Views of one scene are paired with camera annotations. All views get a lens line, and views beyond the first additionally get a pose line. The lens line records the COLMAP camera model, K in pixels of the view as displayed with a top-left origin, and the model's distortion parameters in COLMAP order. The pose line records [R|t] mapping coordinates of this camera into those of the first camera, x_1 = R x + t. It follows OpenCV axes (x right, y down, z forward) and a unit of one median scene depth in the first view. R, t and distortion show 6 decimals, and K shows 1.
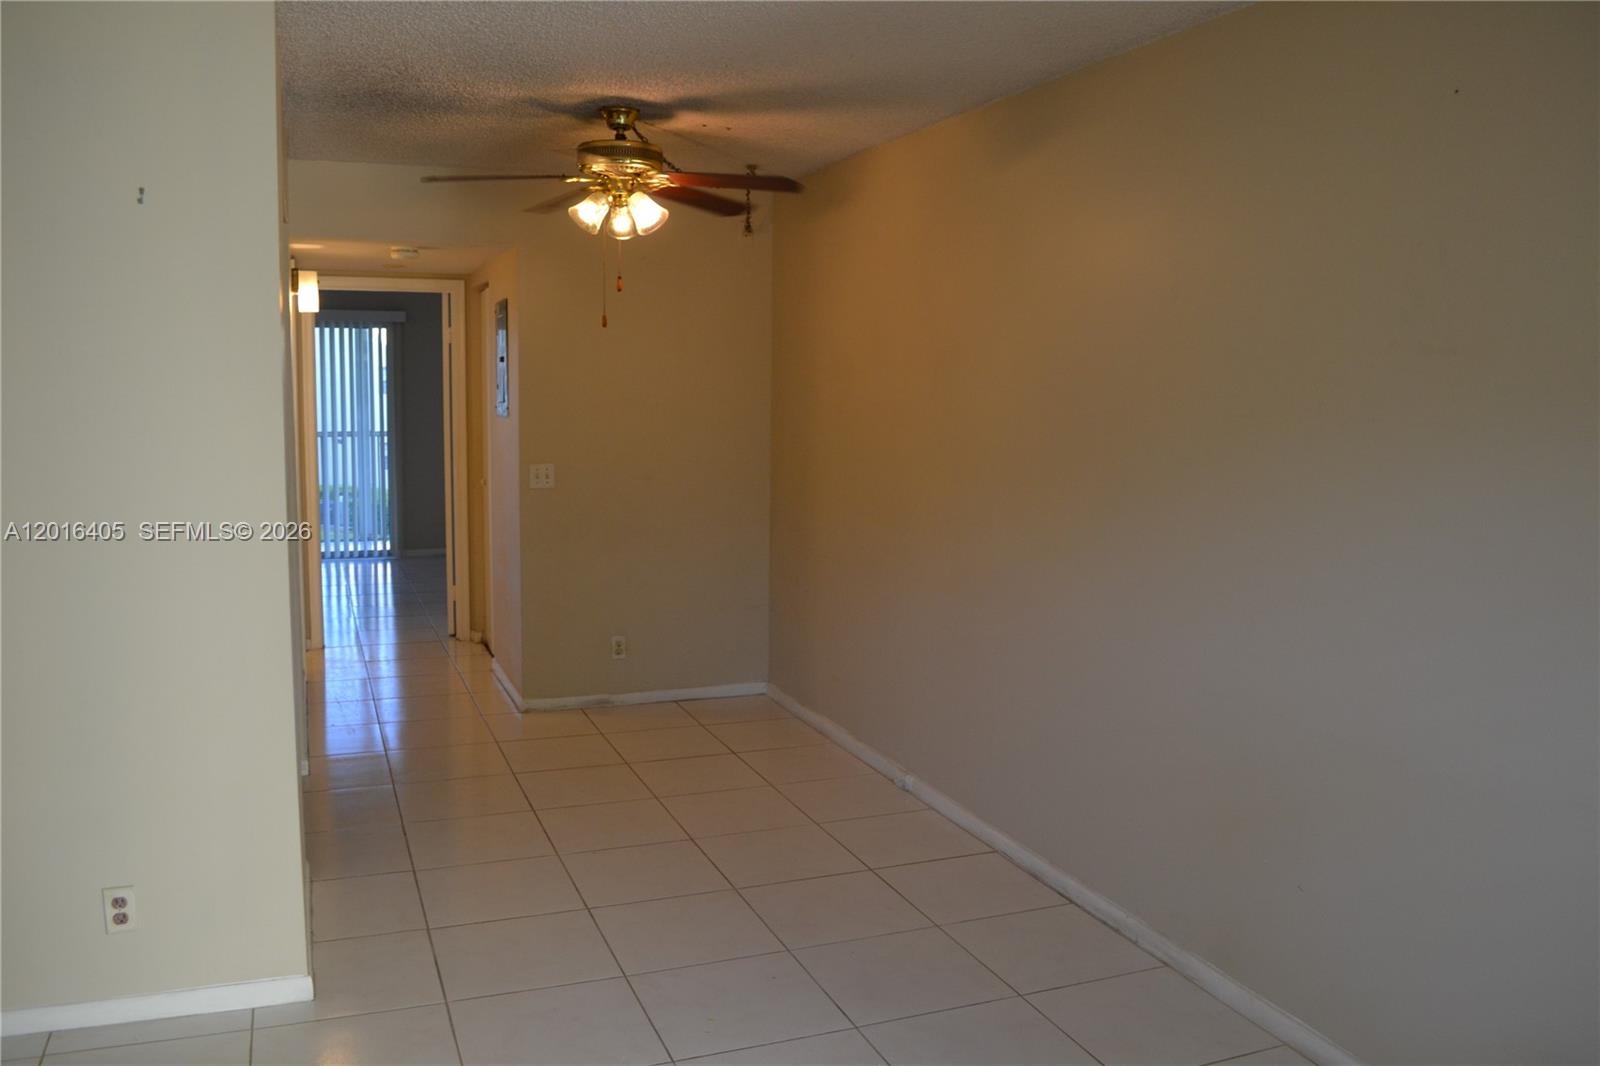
lens RADIAL K [[1297.8, 0, 800.0], [0, 1297.8, 533.0], [0, 0, 1]] dist [-0.058103, 0.003534]
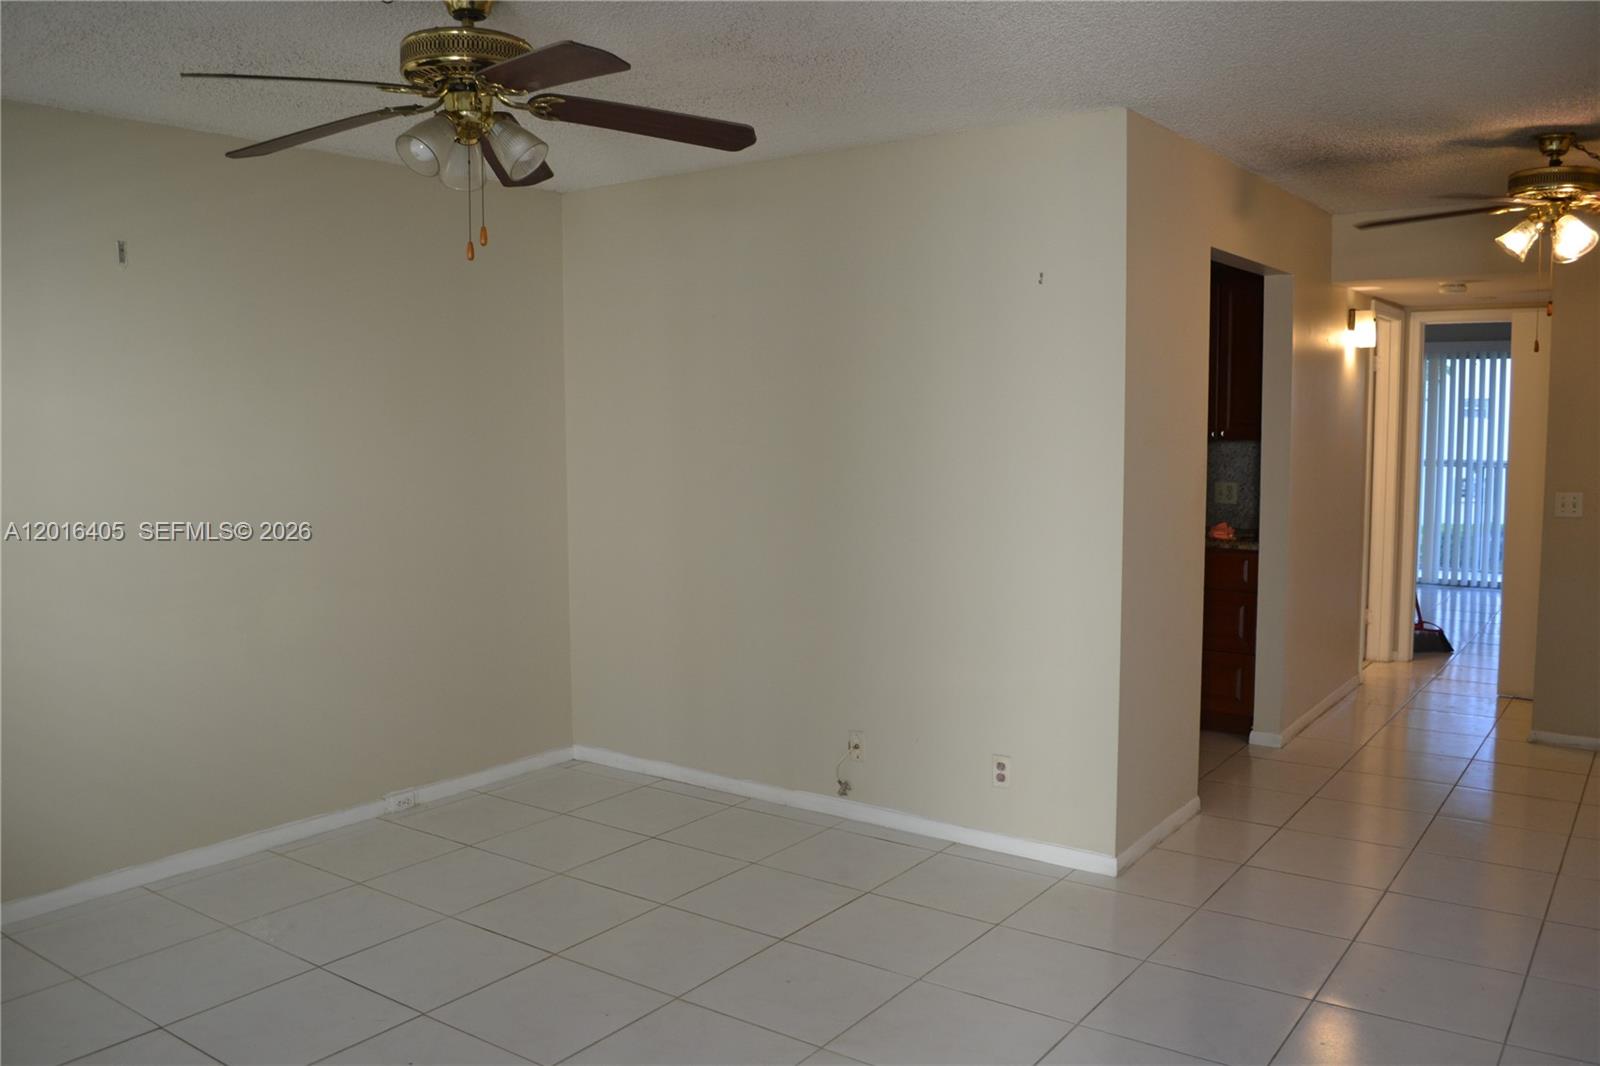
lens RADIAL K [[1297.8, 0, 800.0], [0, 1297.8, 533.0], [0, 0, 1]] dist [-0.058103, 0.003534]
pose [[0.558556, 0.063537, -0.827029, 0.366352], [-0.086090, 0.996118, 0.018385, 0.012924], [0.824987, 0.060930, 0.561858, -0.022306]]
